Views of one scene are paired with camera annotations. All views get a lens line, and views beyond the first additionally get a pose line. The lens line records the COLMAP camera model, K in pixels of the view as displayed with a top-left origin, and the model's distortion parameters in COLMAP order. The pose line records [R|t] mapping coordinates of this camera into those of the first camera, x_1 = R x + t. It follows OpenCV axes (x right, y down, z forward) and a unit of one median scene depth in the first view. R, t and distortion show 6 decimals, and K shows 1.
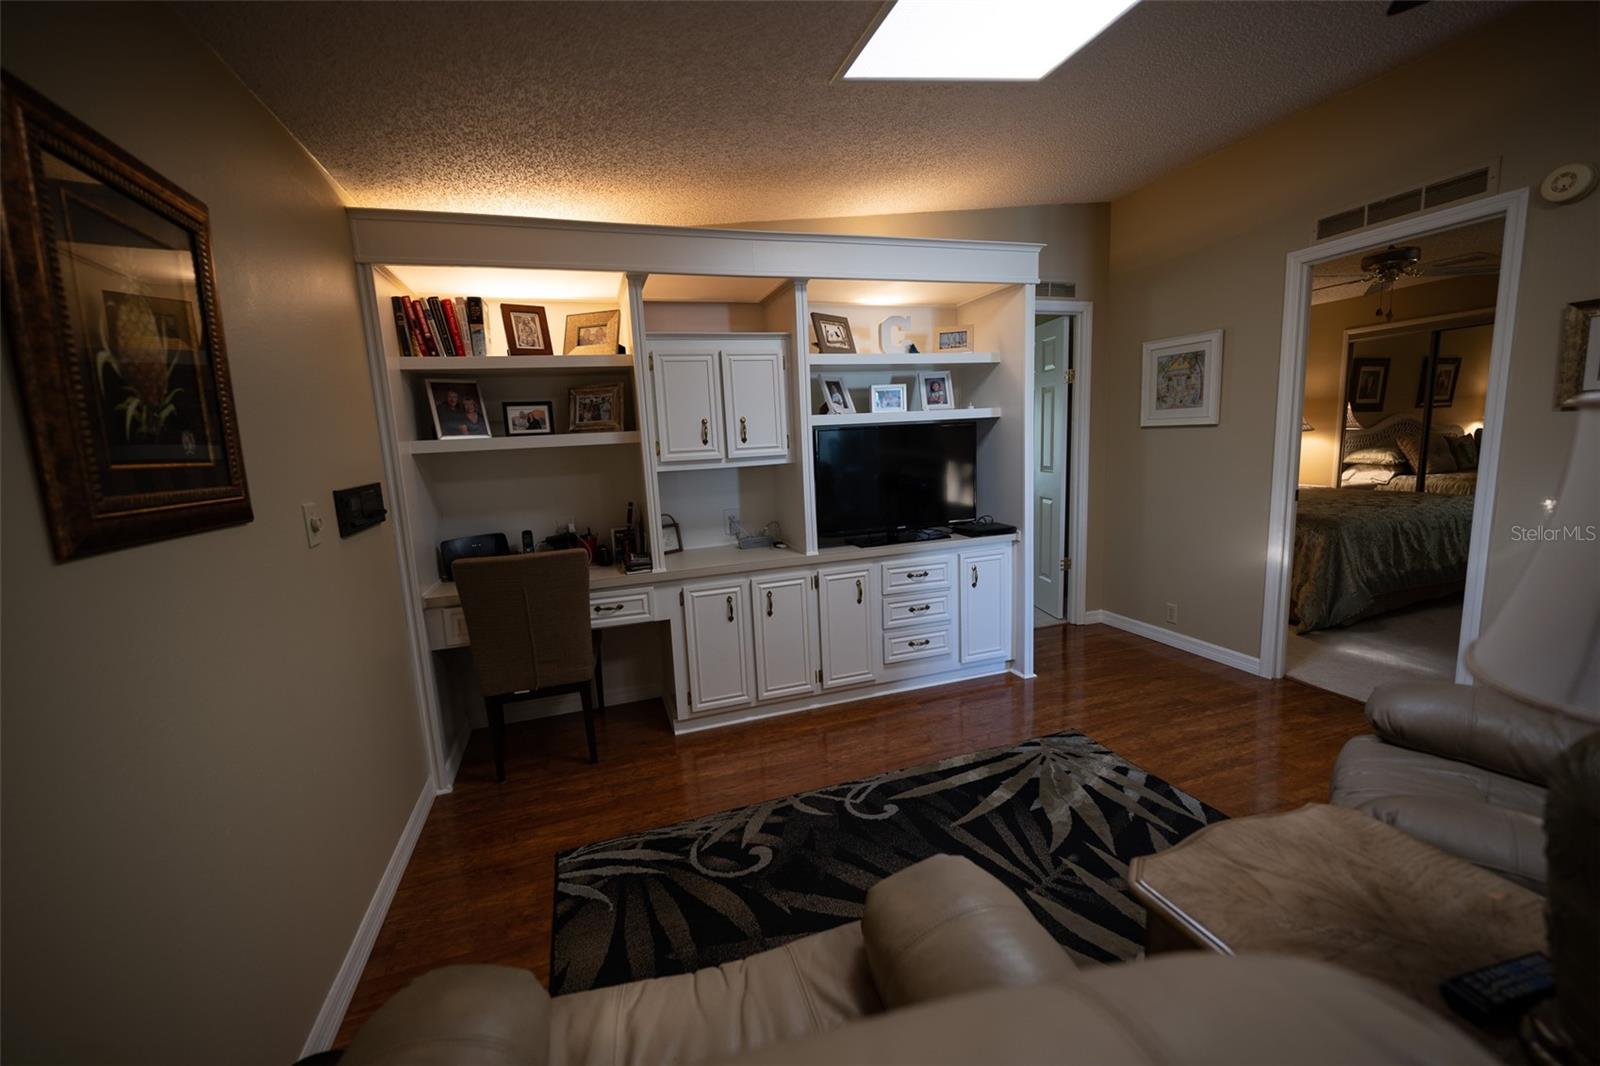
lens RADIAL K [[651.9, 0, 802.1], [0, 651.9, 537.0], [0, 0, 1]] dist [0.001682, 0.000137]
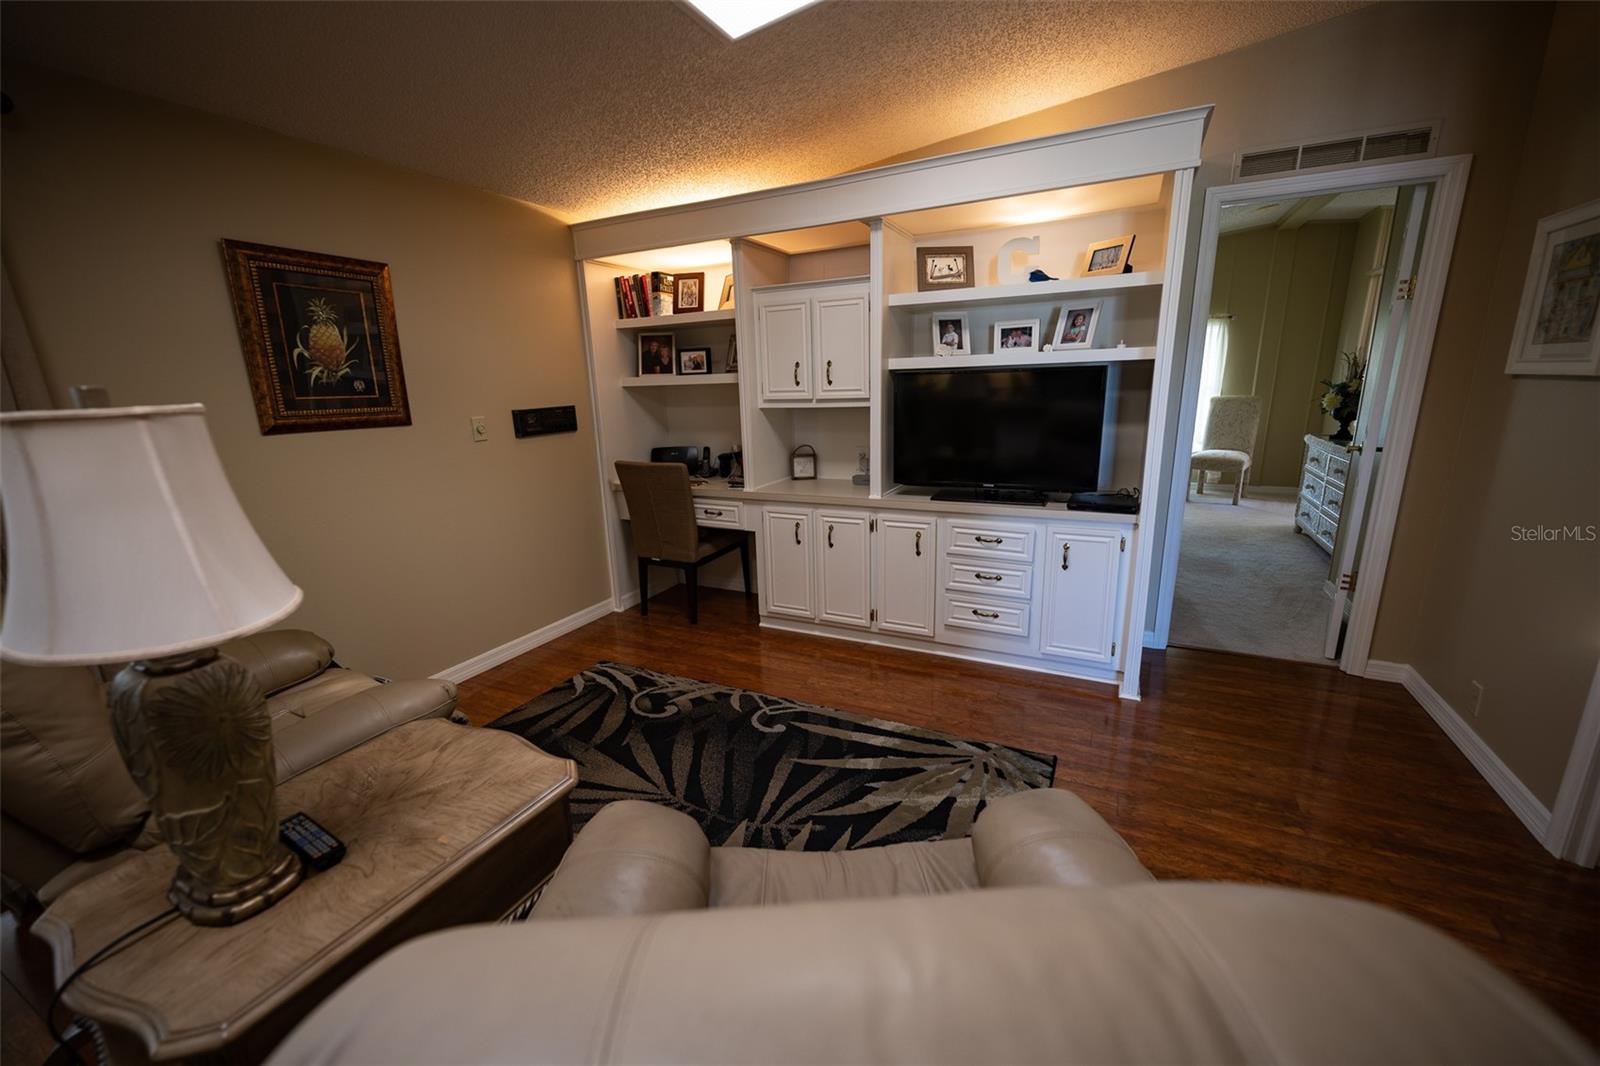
lens RADIAL K [[651.9, 0, 812.4], [0, 651.9, 542.6], [0, 0, 1]] dist [0.001682, 0.000137]
pose [[0.696063, 0.201520, -0.689120, 0.737556], [-0.112966, 0.978587, 0.172064, -0.077253], [0.709038, -0.041920, 0.703923, 0.225736]]
